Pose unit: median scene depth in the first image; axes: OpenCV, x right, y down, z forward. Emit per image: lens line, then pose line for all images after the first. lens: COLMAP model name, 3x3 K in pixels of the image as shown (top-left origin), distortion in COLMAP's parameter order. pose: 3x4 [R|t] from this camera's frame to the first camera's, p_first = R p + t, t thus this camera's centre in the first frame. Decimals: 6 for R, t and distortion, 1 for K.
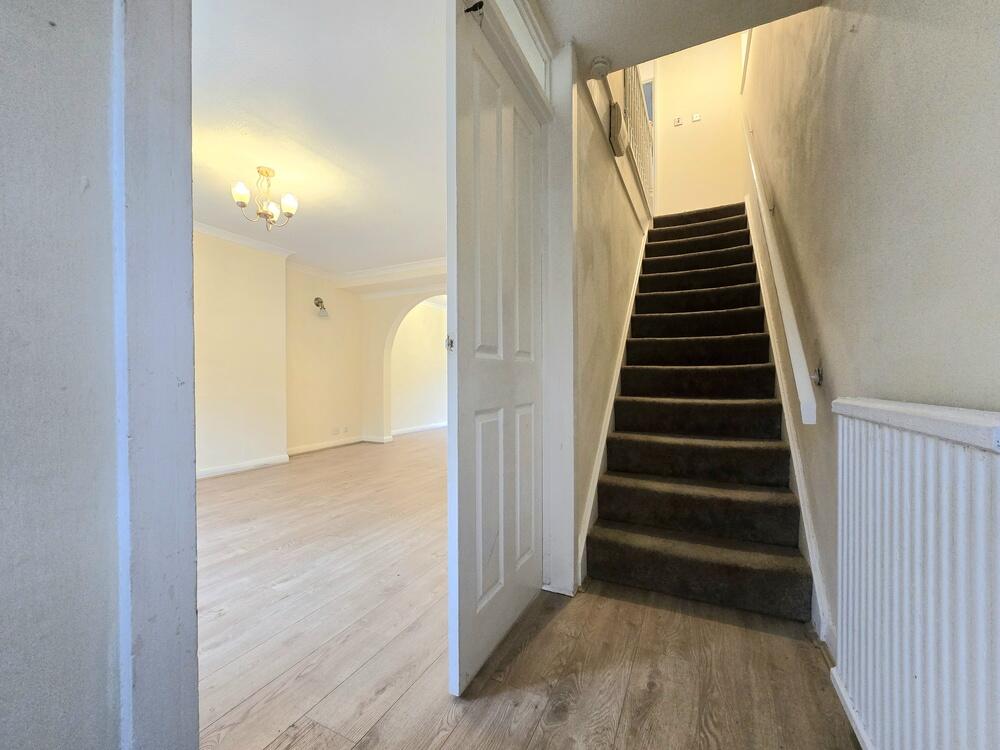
lens RADIAL K [[412.6, 0, 500.1], [0, 412.6, 384.9], [0, 0, 1]] dist [0.000236, -0.000068]
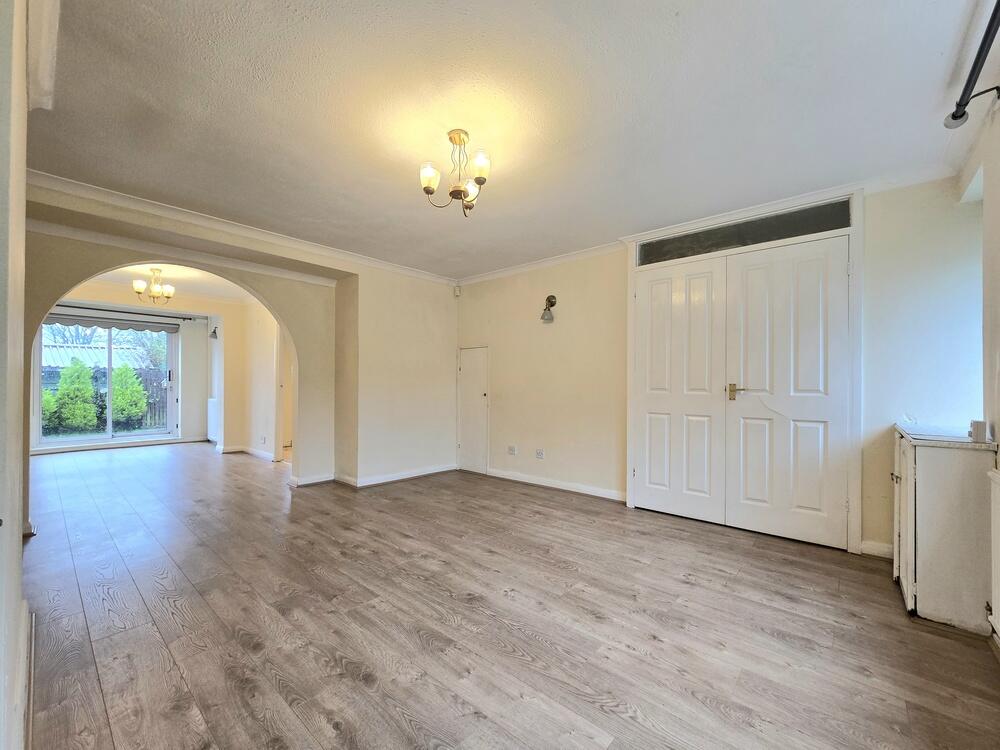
lens RADIAL K [[411.3, 0, 500.9], [0, 411.3, 382.8], [0, 0, 1]] dist [-0.002070, -0.000403]
pose [[0.251280, 0.005454, 0.967899, -1.241928], [0.008468, 0.999933, -0.007833, -0.054370], [-0.967877, 0.010165, 0.251217, 0.712696]]
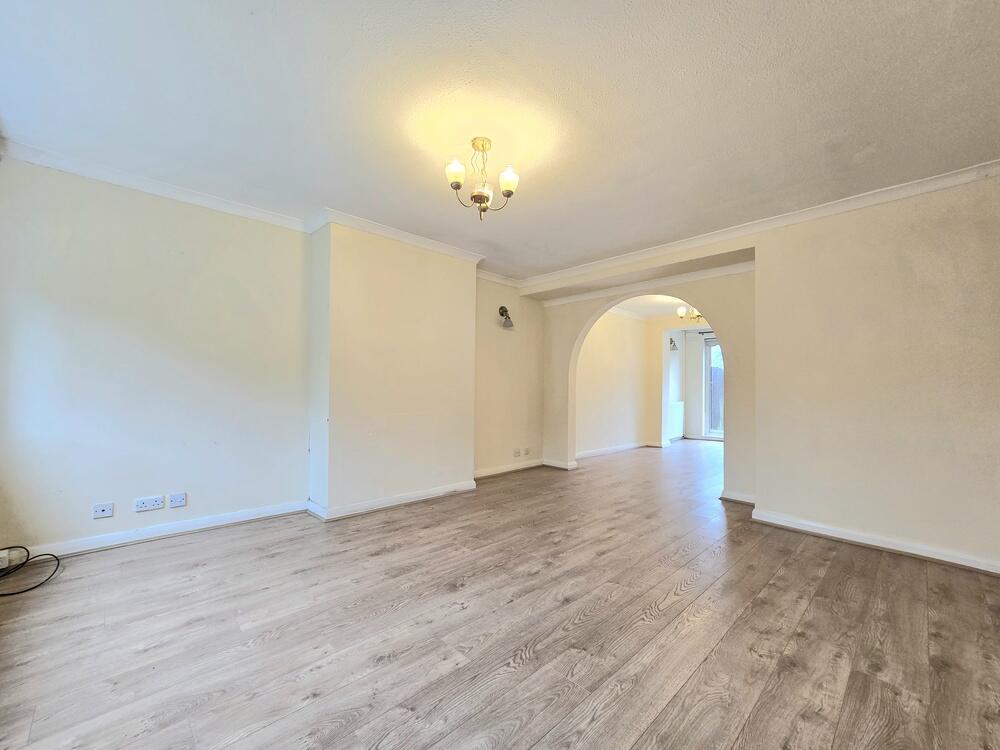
lens RADIAL K [[411.3, 0, 500.9], [0, 411.3, 382.8], [0, 0, 1]] dist [-0.002070, -0.000403]
pose [[0.940851, 0.006413, -0.338760, -0.253404], [-0.016003, 0.999546, -0.025522, -0.035599], [0.338442, 0.029433, 0.940527, 0.271656]]
